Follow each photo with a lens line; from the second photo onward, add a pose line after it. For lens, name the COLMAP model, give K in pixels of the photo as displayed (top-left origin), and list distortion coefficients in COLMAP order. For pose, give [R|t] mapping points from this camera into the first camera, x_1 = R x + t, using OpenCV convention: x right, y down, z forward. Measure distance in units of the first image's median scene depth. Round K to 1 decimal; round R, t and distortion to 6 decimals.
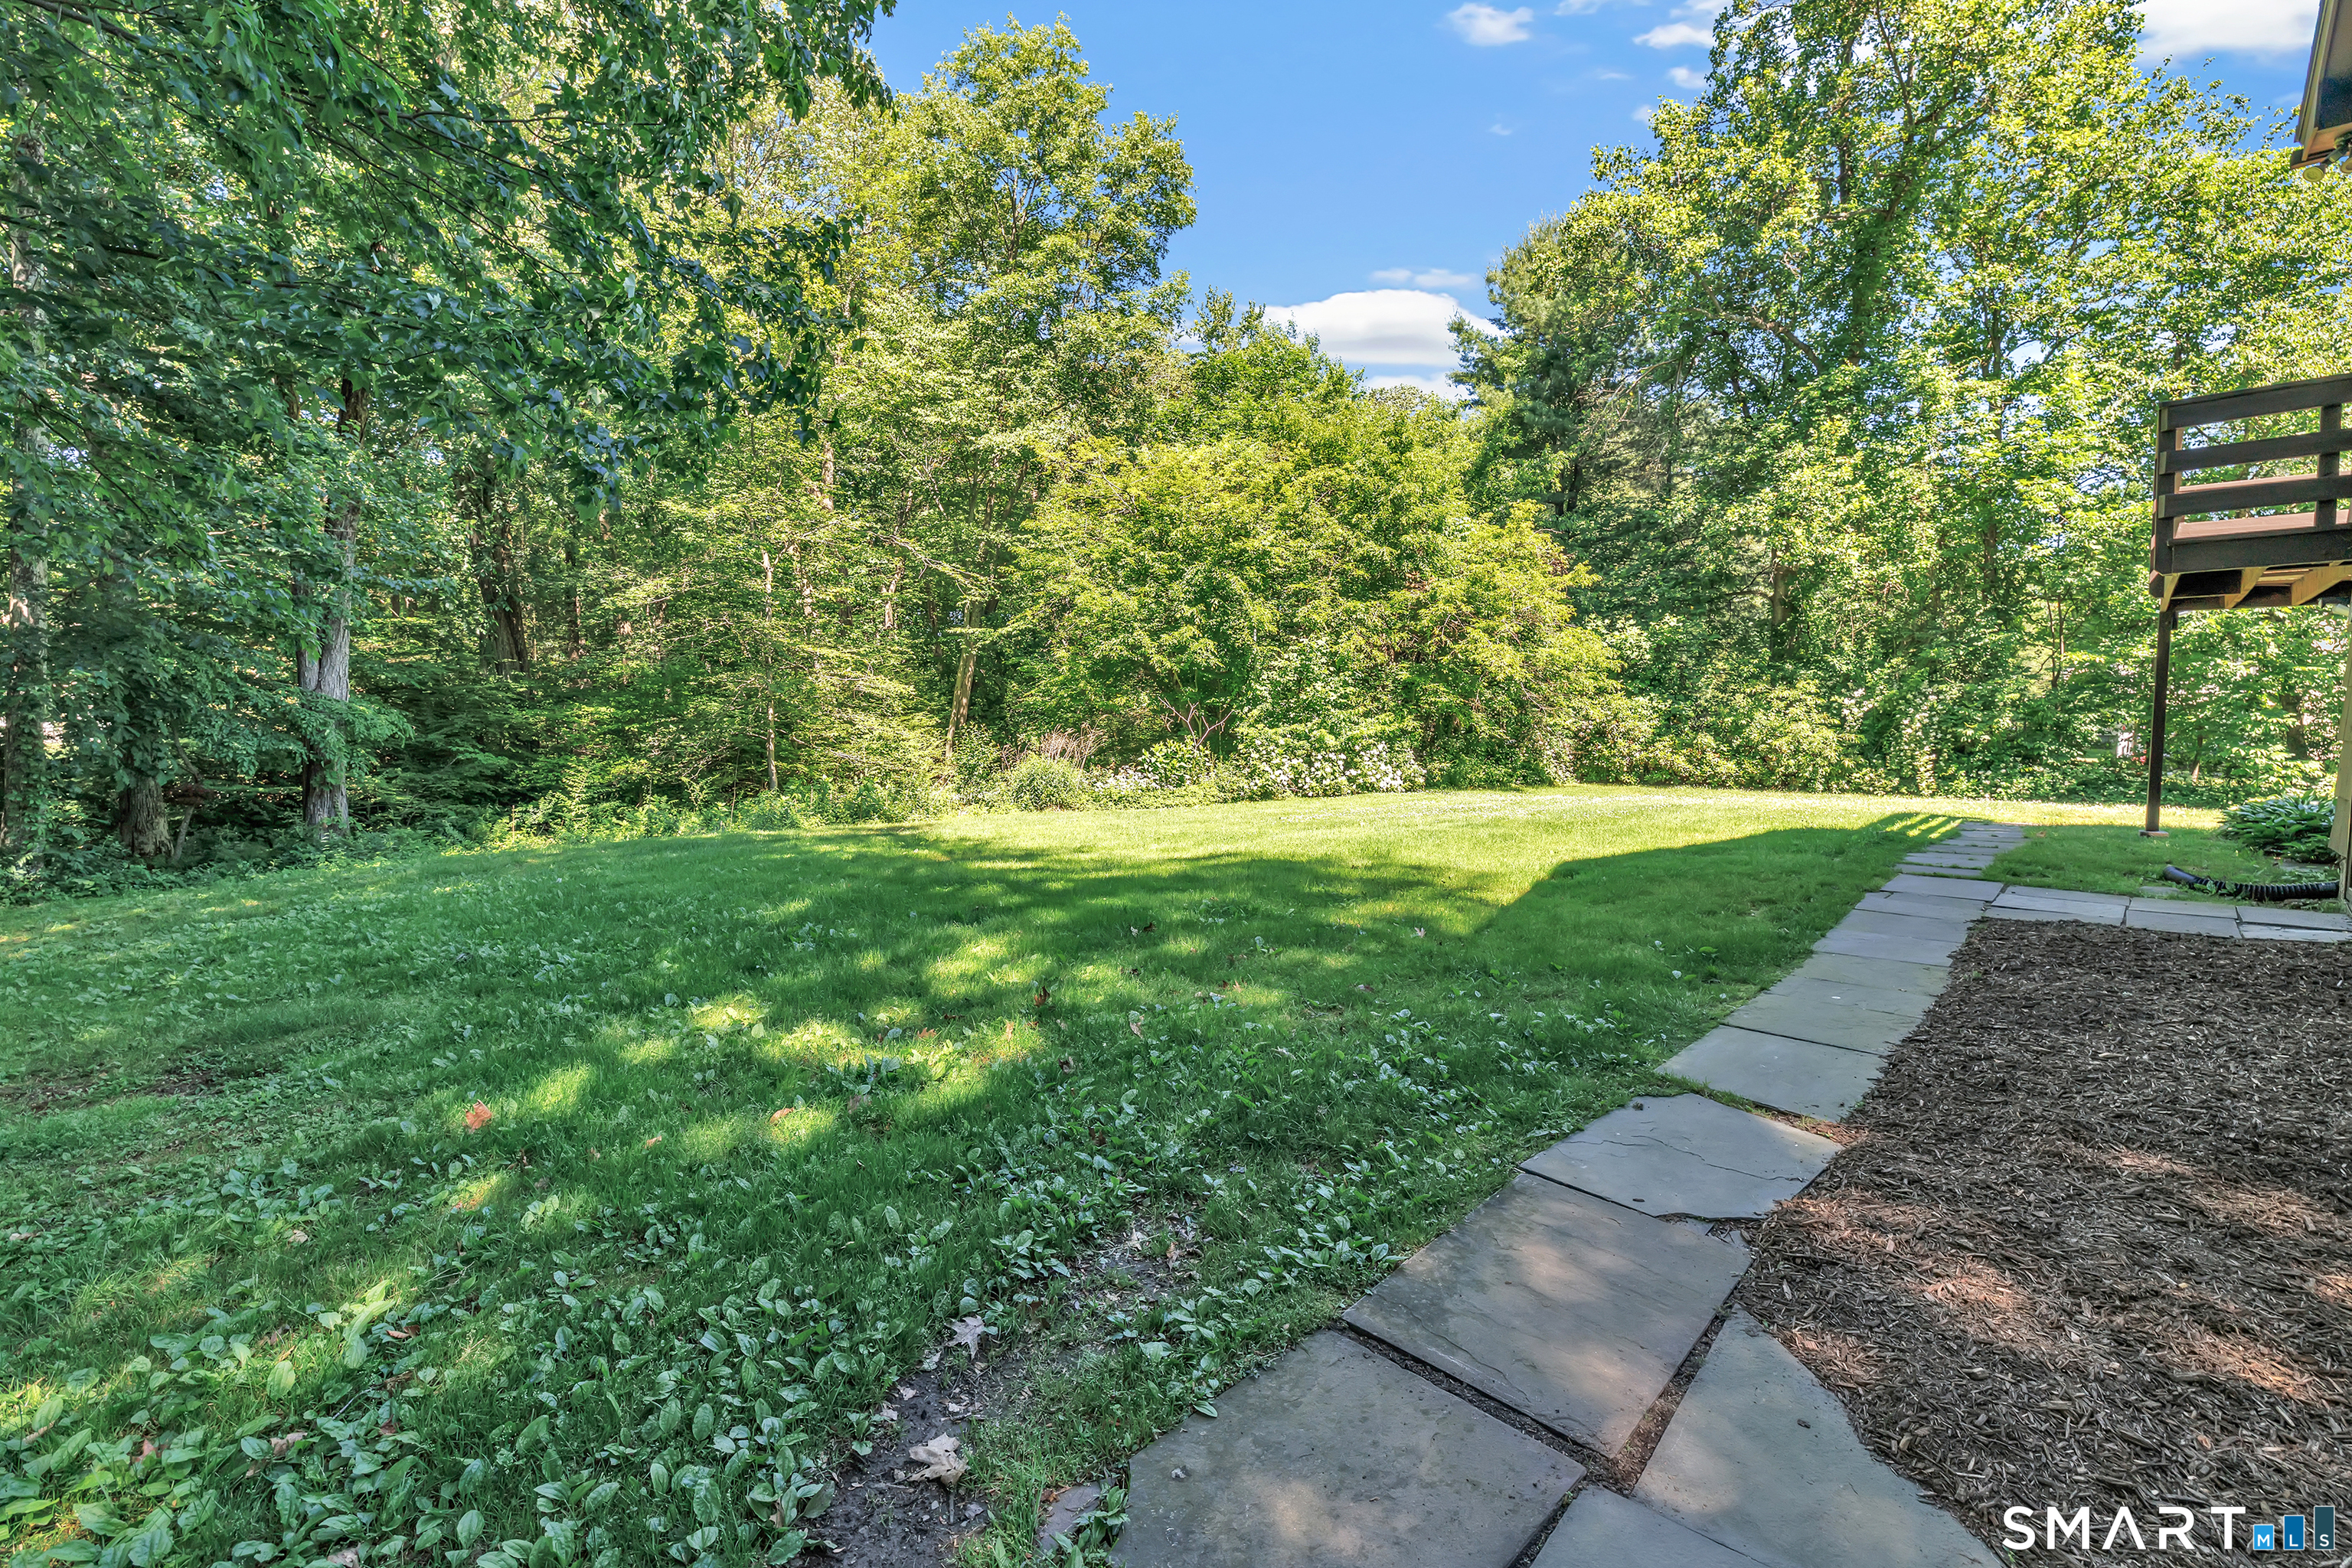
lens RADIAL K [[1029.6, 0, 1175.4], [0, 1029.6, 775.5], [0, 0, 1]] dist [-0.000016, 0.000178]
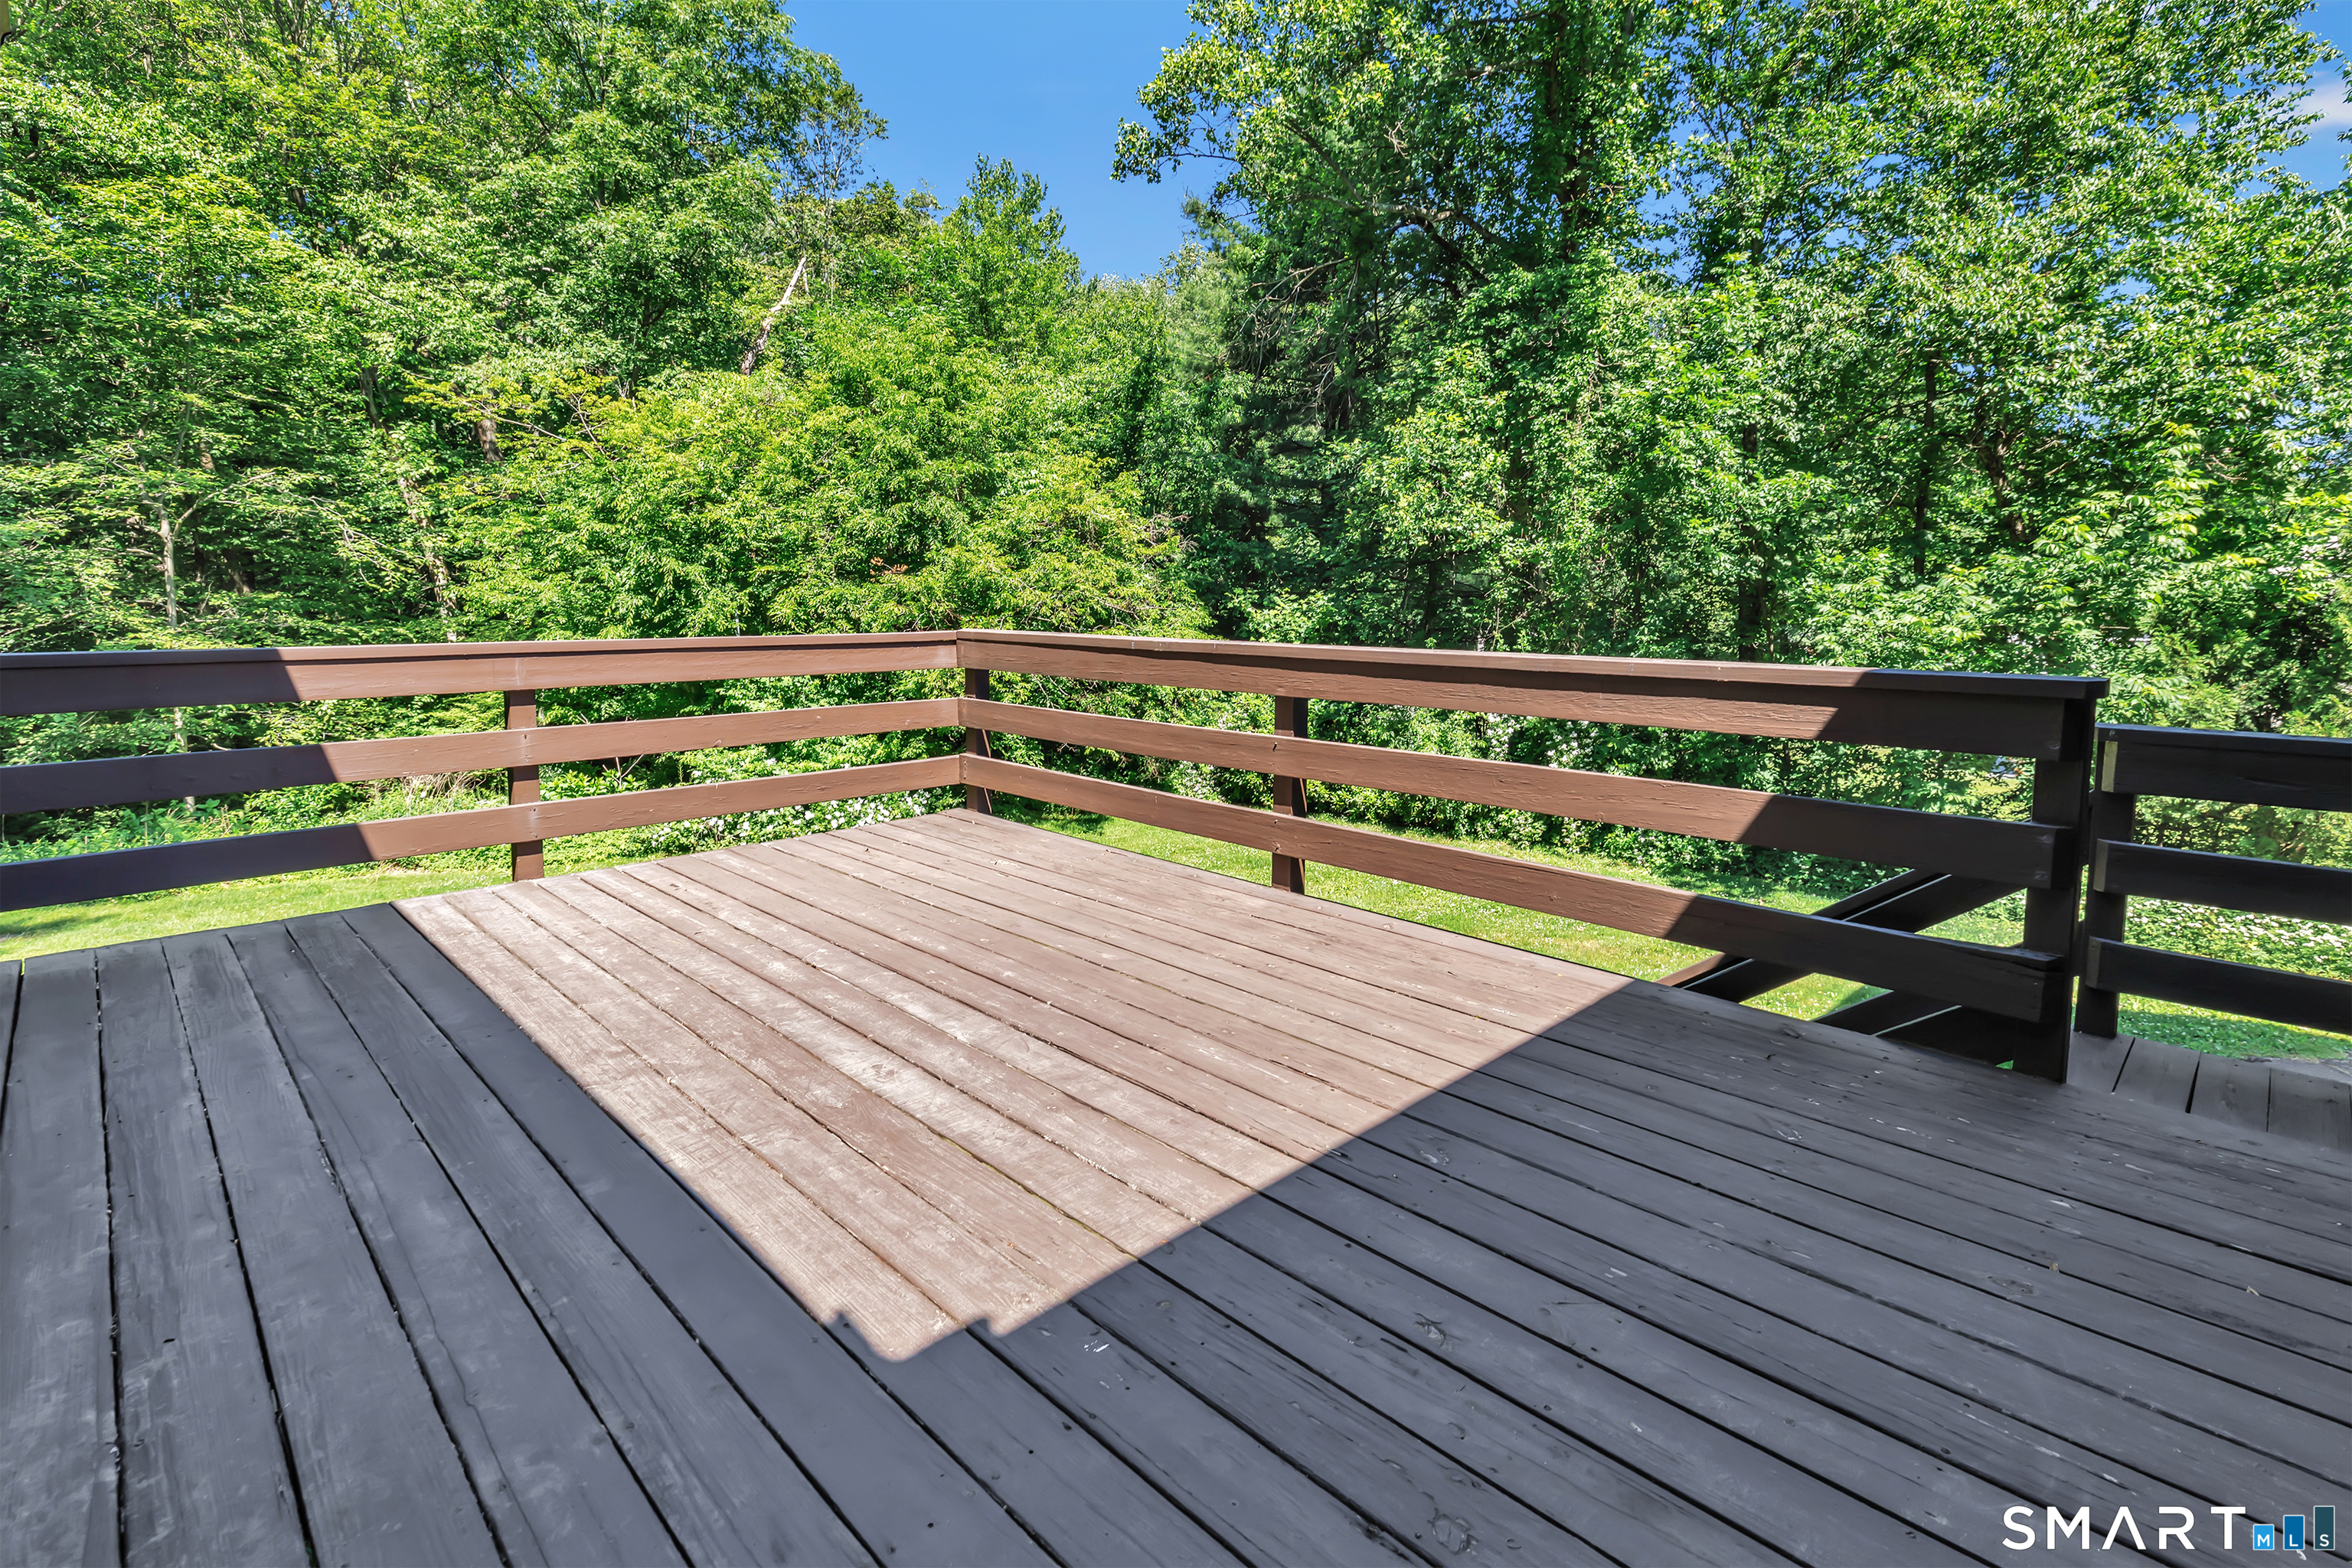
lens RADIAL K [[1085.6, 0, 1167.4], [0, 1085.6, 776.0], [0, 0, 1]] dist [-0.003085, -0.000917]
pose [[0.999982, 0.004905, 0.003347, 0.420026], [-0.004999, 0.999572, 0.028822, -0.054280], [-0.003204, -0.028839, 0.999579, 0.196792]]
